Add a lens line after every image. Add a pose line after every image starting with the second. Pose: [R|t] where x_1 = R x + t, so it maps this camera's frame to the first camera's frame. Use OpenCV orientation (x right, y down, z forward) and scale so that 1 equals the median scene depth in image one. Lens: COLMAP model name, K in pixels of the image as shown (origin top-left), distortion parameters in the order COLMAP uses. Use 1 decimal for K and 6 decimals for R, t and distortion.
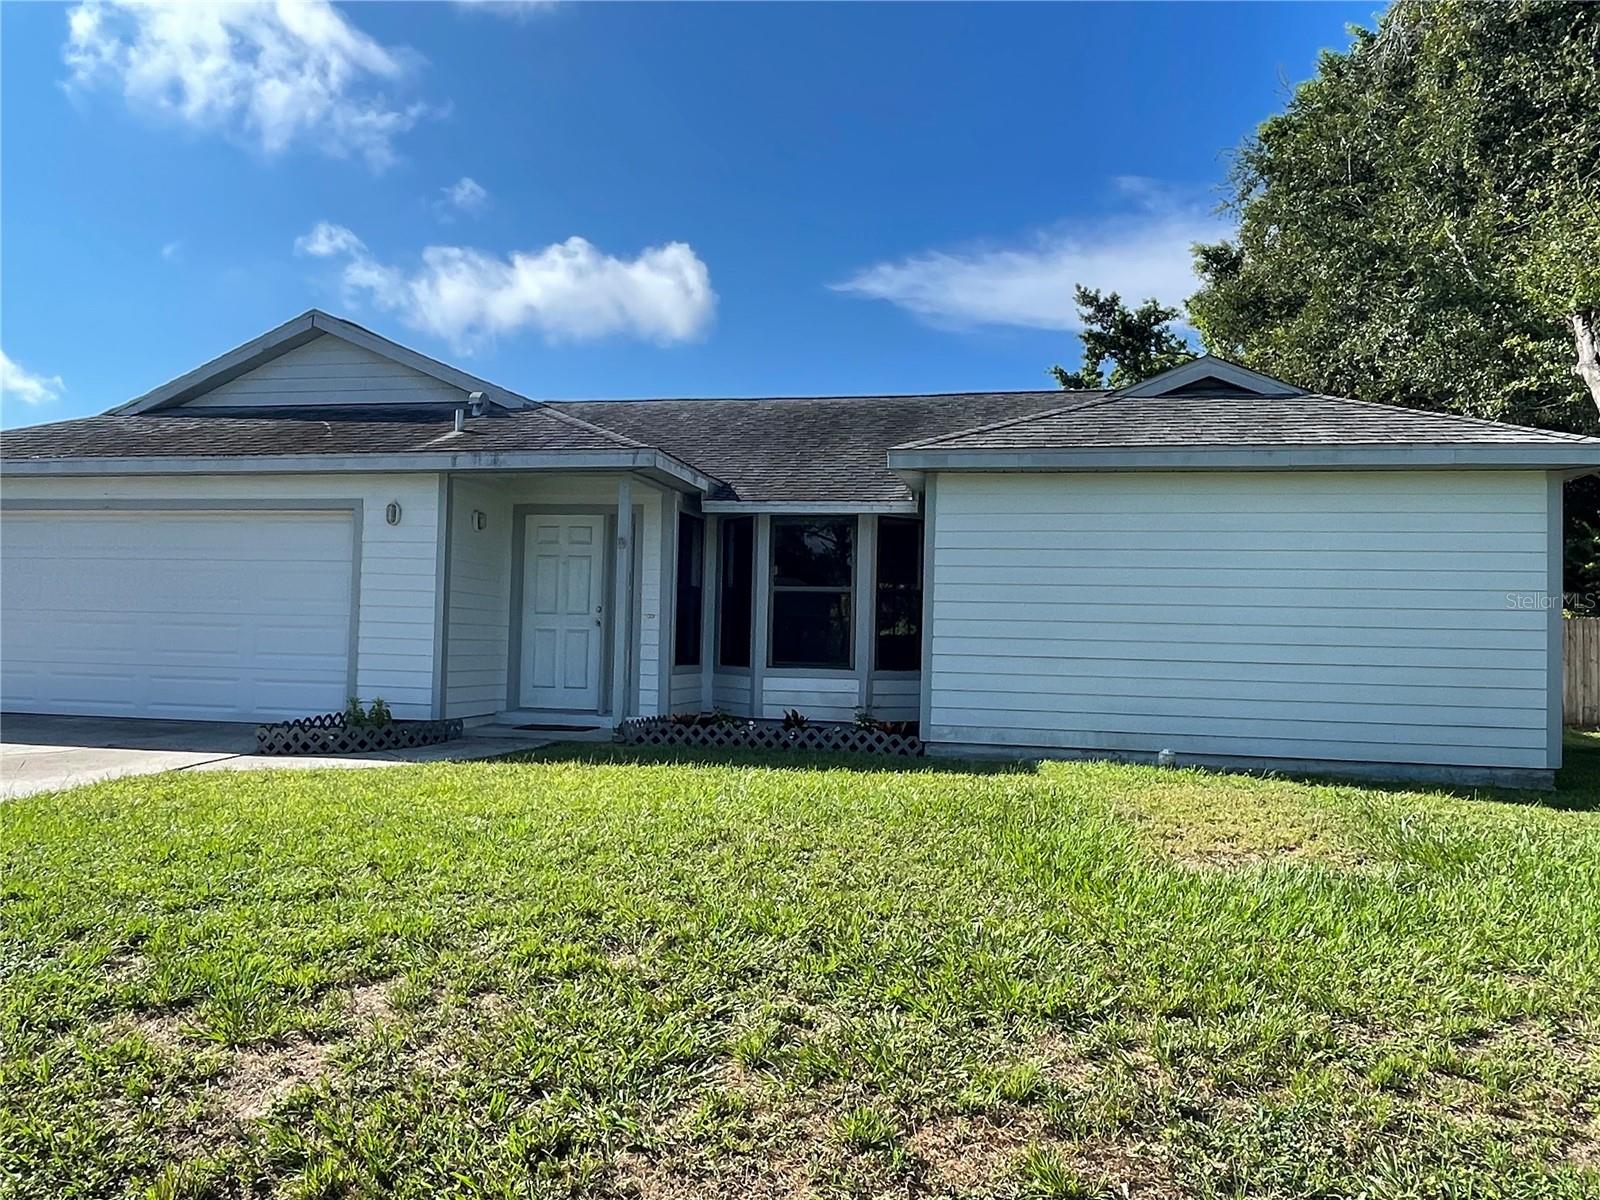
lens RADIAL K [[1205.4, 0, 783.7], [0, 1205.4, 608.5], [0, 0, 1]] dist [0.064485, -0.081224]
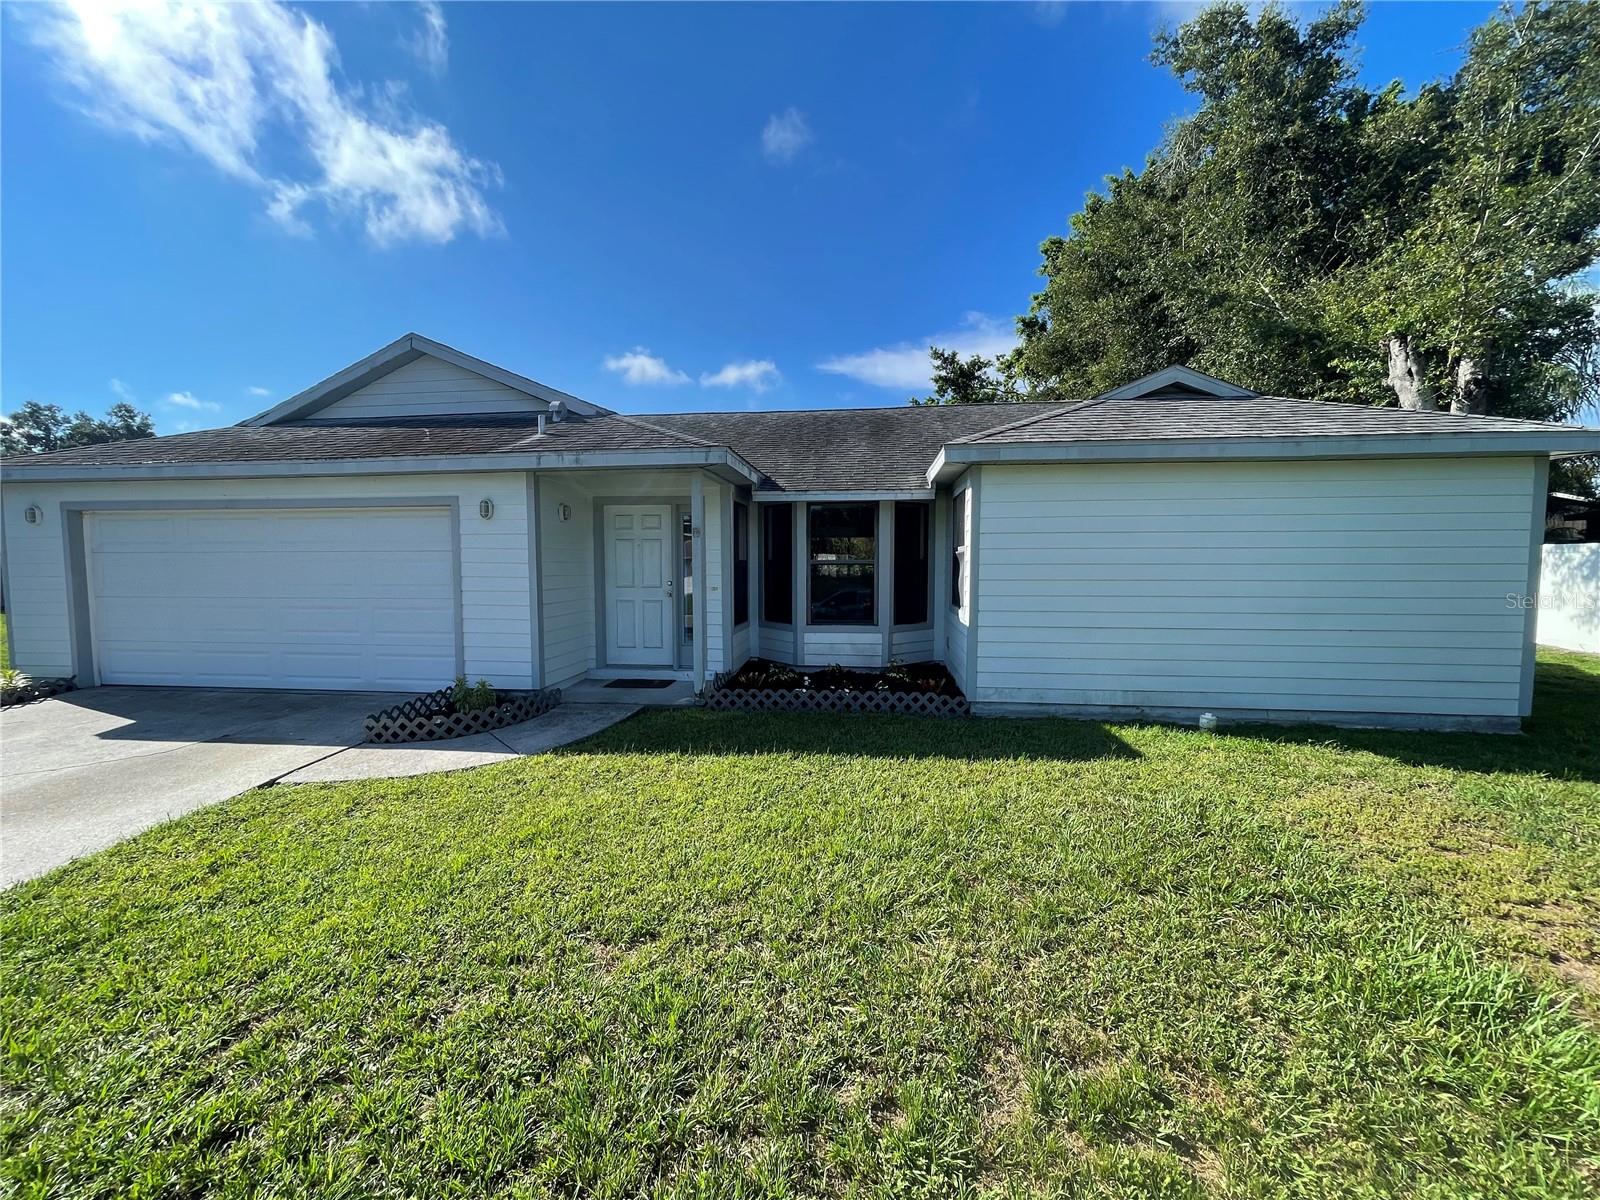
lens RADIAL K [[653.2, 0, 795.6], [0, 653.2, 607.4], [0, 0, 1]] dist [0.008715, -0.000792]
pose [[0.995346, -0.033323, 0.090422, -0.088218], [0.023847, 0.994299, 0.103928, -0.041070], [-0.093370, -0.101288, 0.990466, 0.338773]]
